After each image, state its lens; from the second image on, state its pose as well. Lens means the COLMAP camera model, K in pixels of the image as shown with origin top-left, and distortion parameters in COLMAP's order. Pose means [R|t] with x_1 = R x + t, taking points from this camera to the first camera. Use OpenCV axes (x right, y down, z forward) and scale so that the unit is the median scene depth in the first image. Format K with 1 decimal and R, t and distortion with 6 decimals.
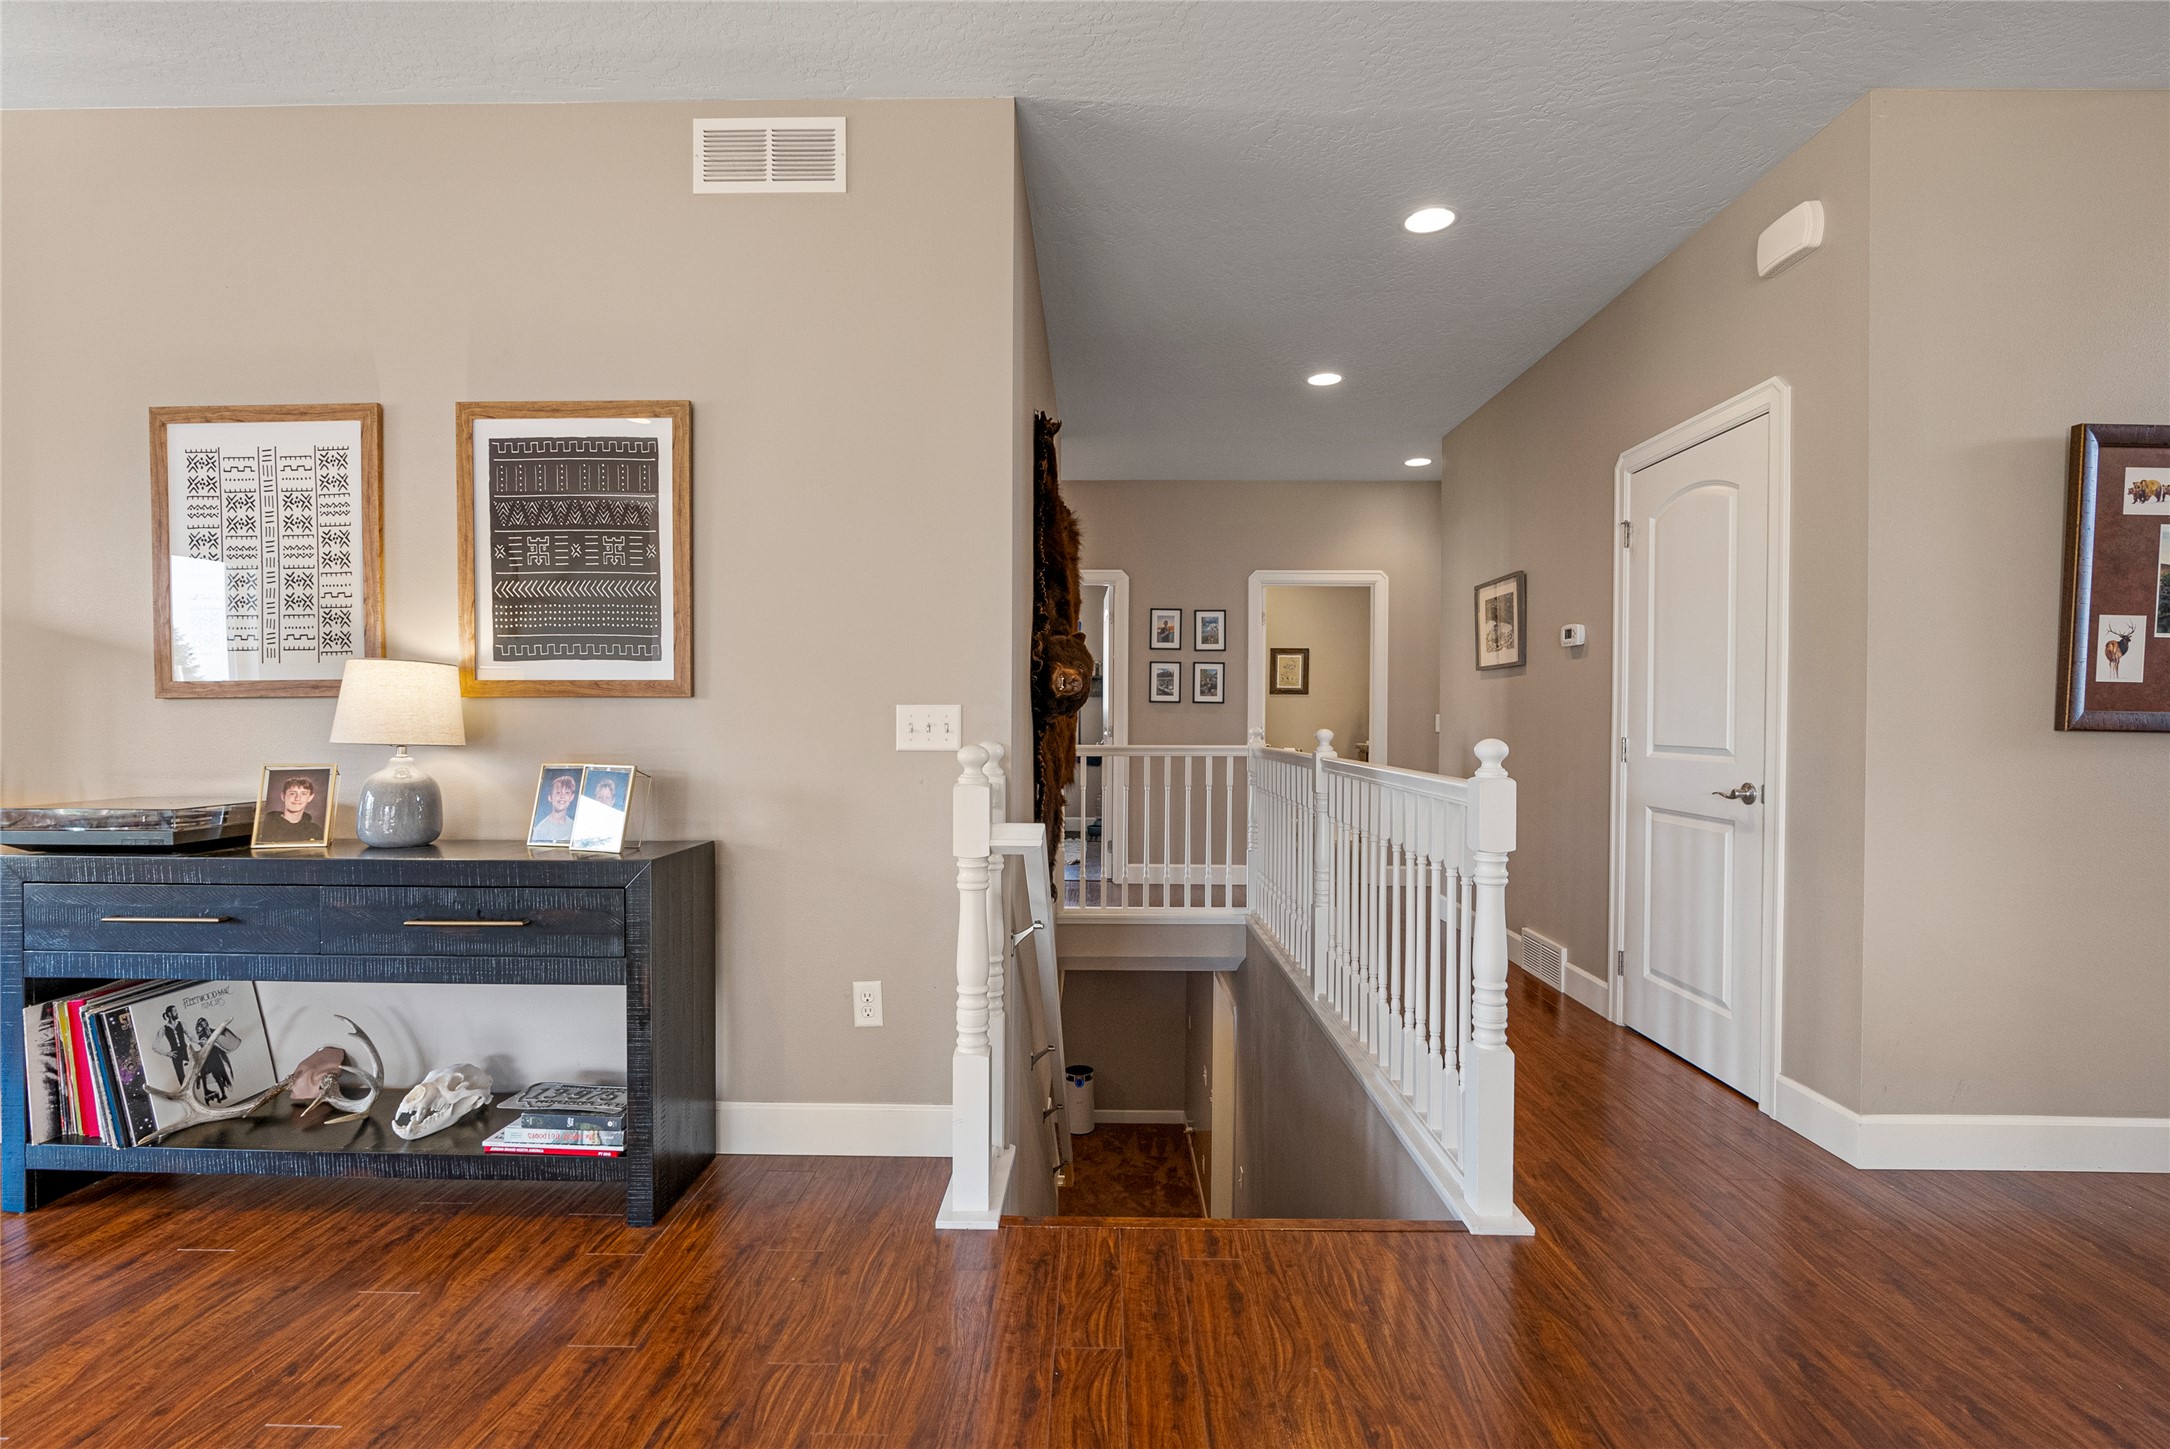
lens RADIAL K [[988.7, 0, 1075.5], [0, 988.7, 727.6], [0, 0, 1]] dist [-0.001171, 0.000307]
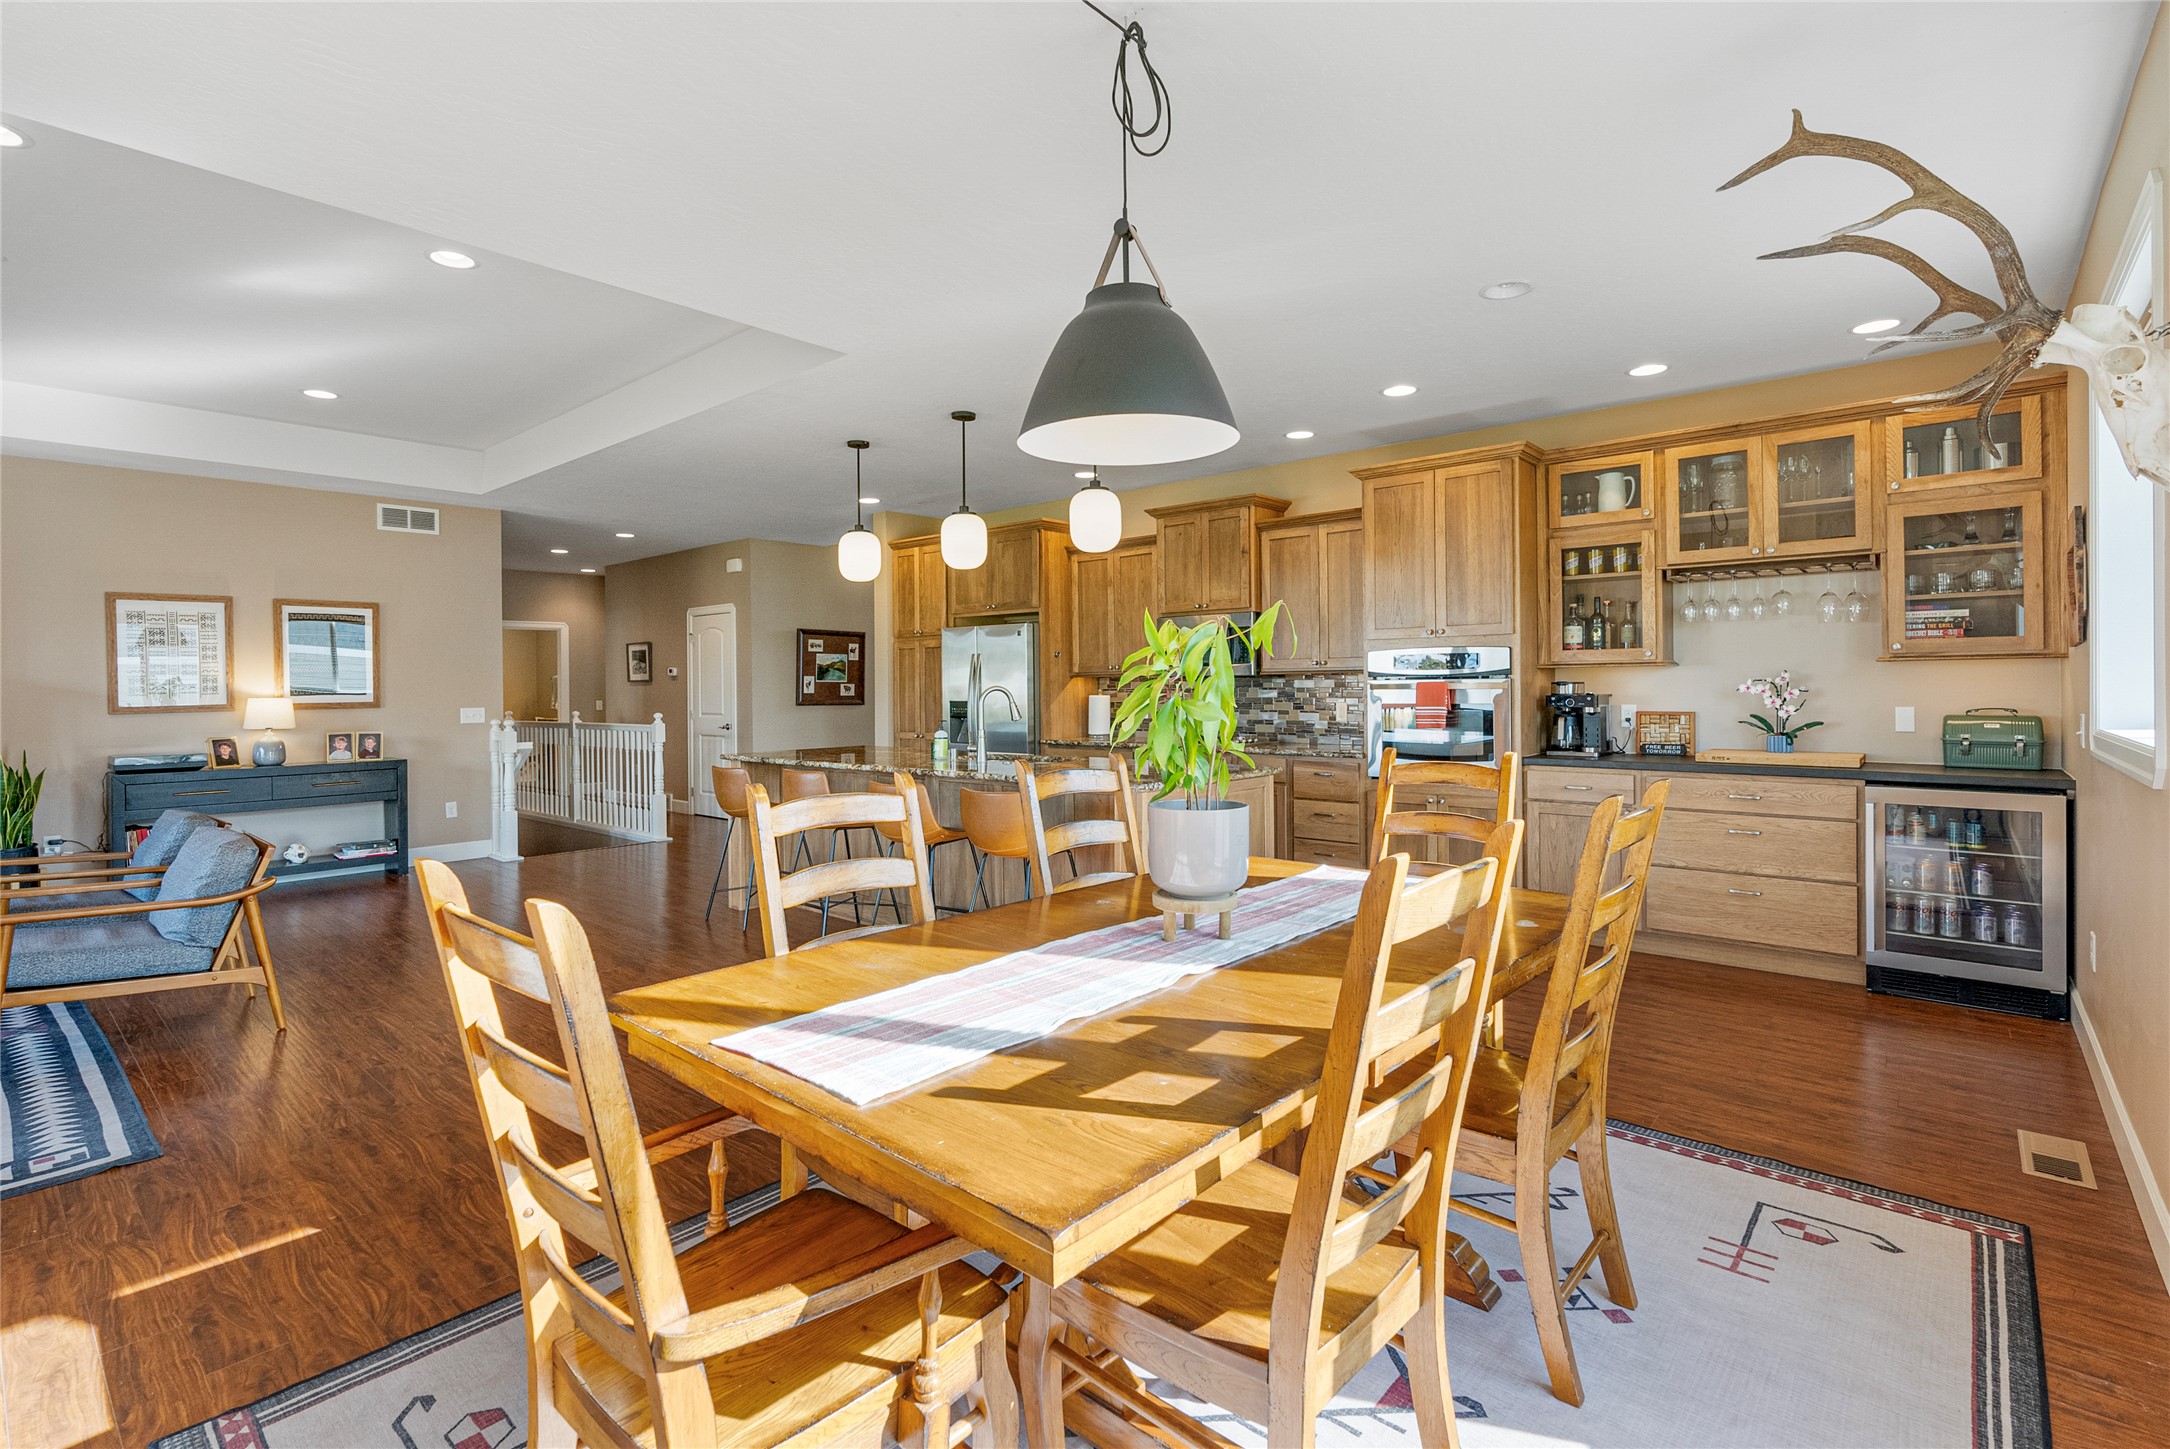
lens RADIAL K [[1006.1, 0, 1092.4], [0, 1006.1, 684.4], [0, 0, 1]] dist [-0.004637, -0.000026]
pose [[0.632549, -0.011871, 0.774429, -0.941456], [0.023049, 0.999728, -0.003502, -0.028570], [-0.774177, 0.020065, 0.632651, -1.701251]]
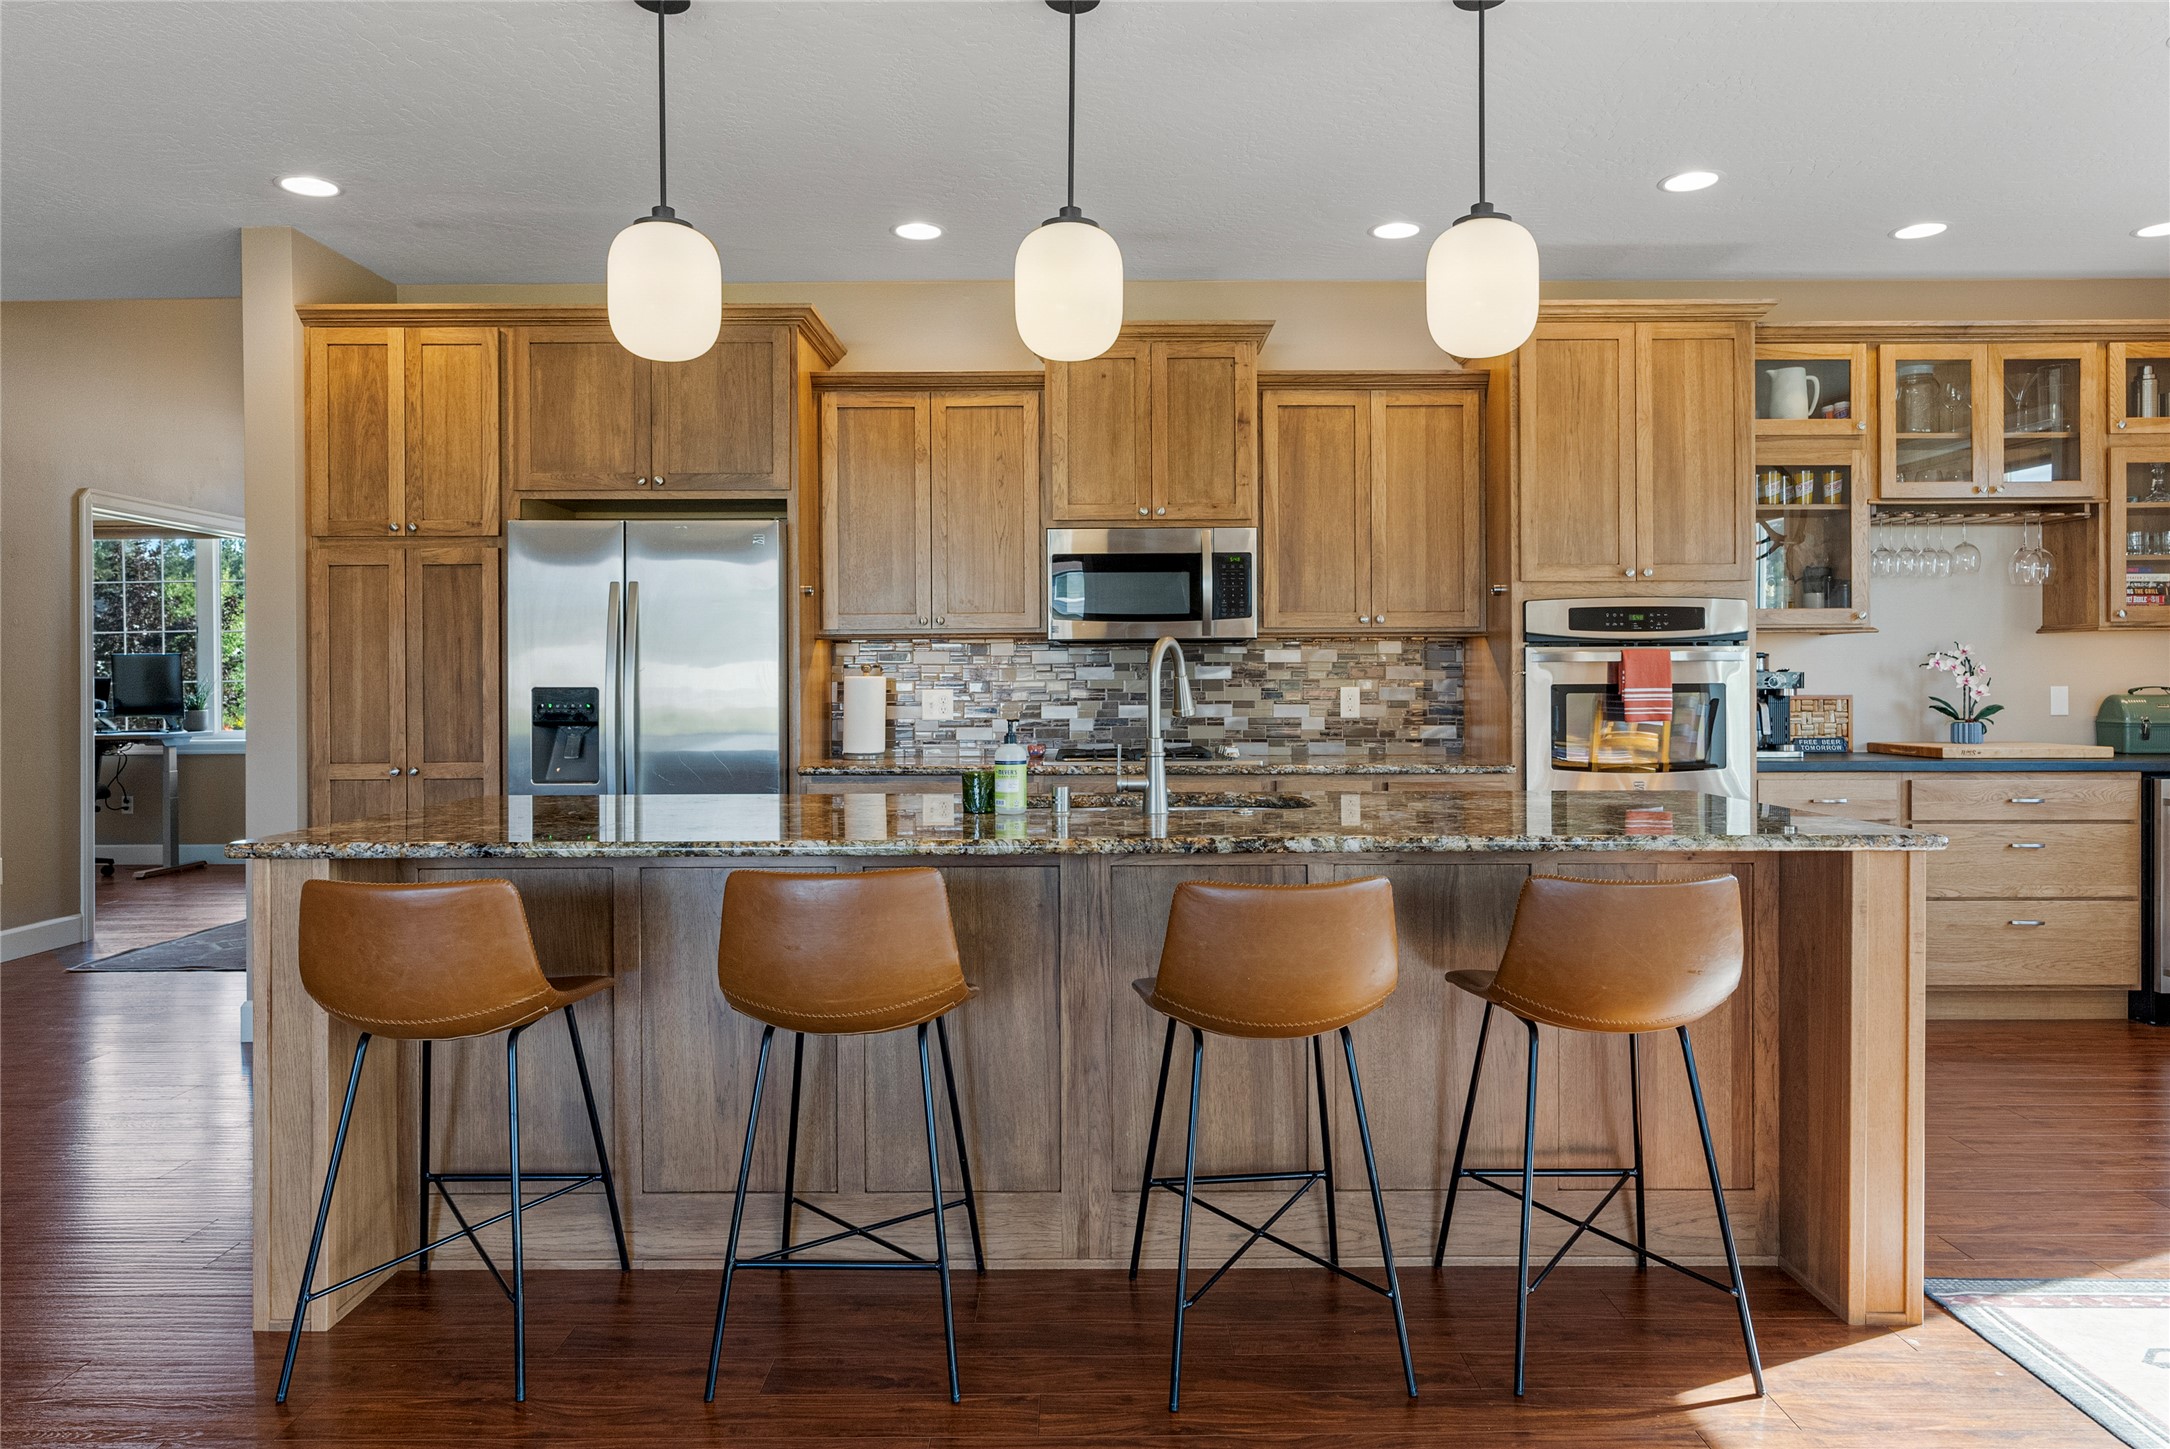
lens RADIAL K [[1354.1, 0, 1092.0], [0, 1354.1, 676.2], [0, 0, 1]] dist [-0.003640, 0.000537]
pose [[-0.028275, -0.003417, 0.999594, -0.747735], [0.016402, 0.999858, 0.003882, -0.014546], [-0.999466, 0.016505, -0.028215, -0.593535]]
